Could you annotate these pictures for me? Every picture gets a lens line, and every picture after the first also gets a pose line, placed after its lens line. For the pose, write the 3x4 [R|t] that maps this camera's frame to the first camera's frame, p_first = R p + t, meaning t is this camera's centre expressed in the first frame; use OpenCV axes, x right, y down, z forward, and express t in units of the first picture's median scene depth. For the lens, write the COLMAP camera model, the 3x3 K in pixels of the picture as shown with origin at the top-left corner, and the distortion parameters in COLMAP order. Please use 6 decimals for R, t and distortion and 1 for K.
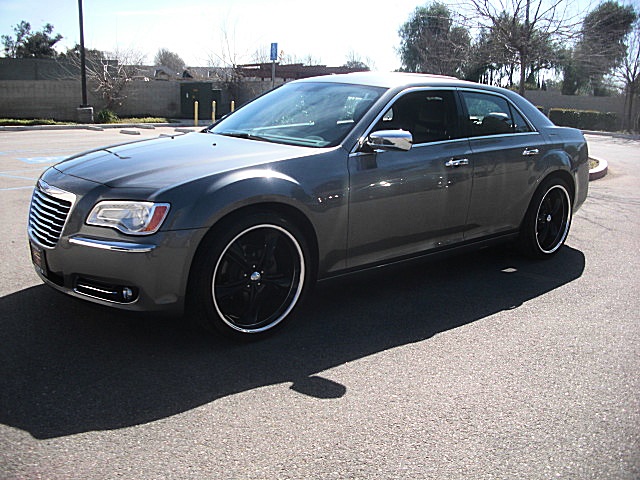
lens RADIAL K [[627.5, 0, 320.0], [0, 627.5, 240.0], [0, 0, 1]] dist [-0.220223, 0.213813]
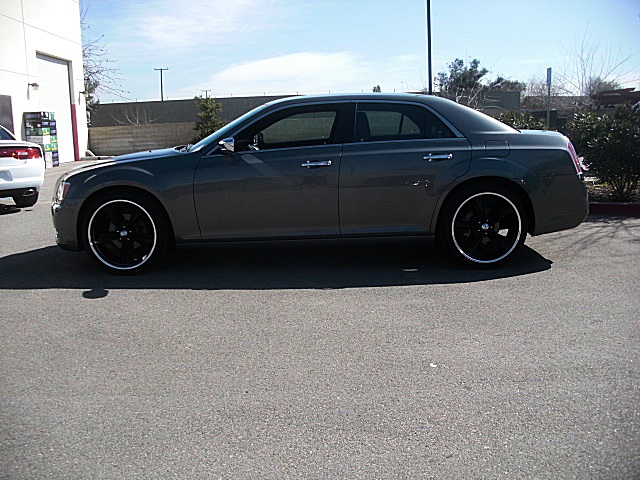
lens RADIAL K [[627.5, 0, 320.0], [0, 627.5, 240.0], [0, 0, 1]] dist [-0.220223, 0.213813]
pose [[0.770700, 0.072925, -0.633011, 0.780159], [-0.104424, 0.994453, -0.012573, 0.026954], [0.628583, 0.075792, 0.774041, 0.068097]]
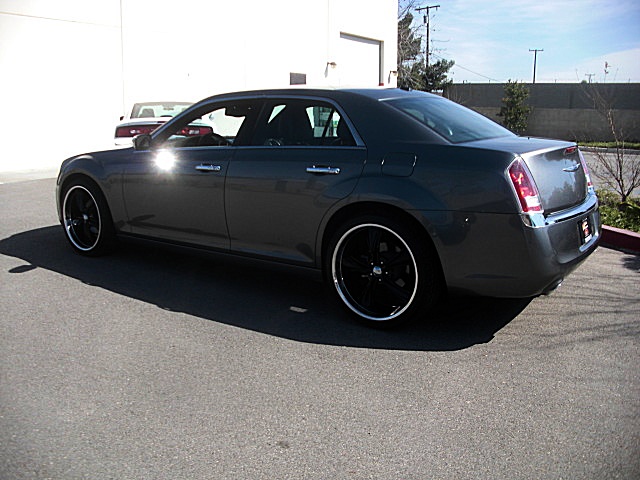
lens RADIAL K [[627.5, 0, 320.0], [0, 627.5, 240.0], [0, 0, 1]] dist [-0.220223, 0.213813]
pose [[0.261934, 0.176363, -0.948834, 1.014797], [-0.221360, 0.967928, 0.118804, -0.135936], [0.939357, 0.178915, 0.292573, 0.700059]]
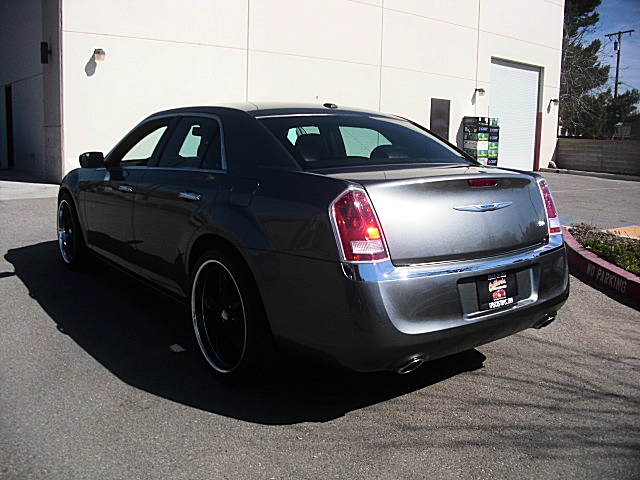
lens RADIAL K [[627.5, 0, 320.0], [0, 627.5, 240.0], [0, 0, 1]] dist [-0.220223, 0.213813]
pose [[-0.046542, 0.143594, -0.988542, 0.944614], [-0.256680, 0.954666, 0.150759, -0.219018], [0.965375, 0.260756, -0.007574, 1.058975]]
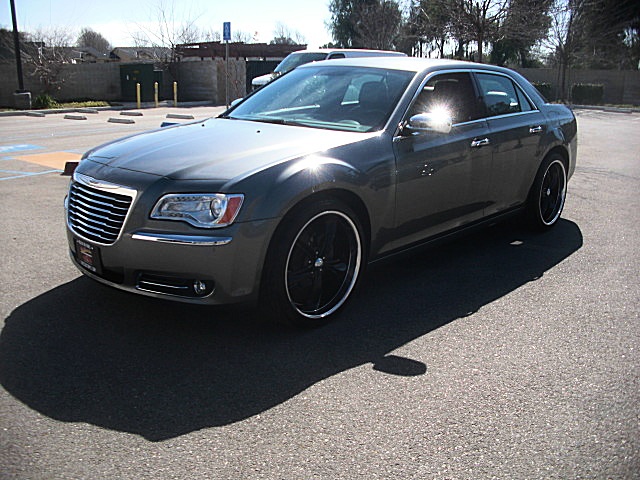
lens RADIAL K [[627.5, 0, 320.0], [0, 627.5, 240.0], [0, 0, 1]] dist [-0.220223, 0.213813]
pose [[0.993322, -0.047402, 0.105189, -0.127490], [0.043435, 0.998267, 0.039695, -0.011496], [-0.106888, -0.034861, 0.993660, -0.005644]]
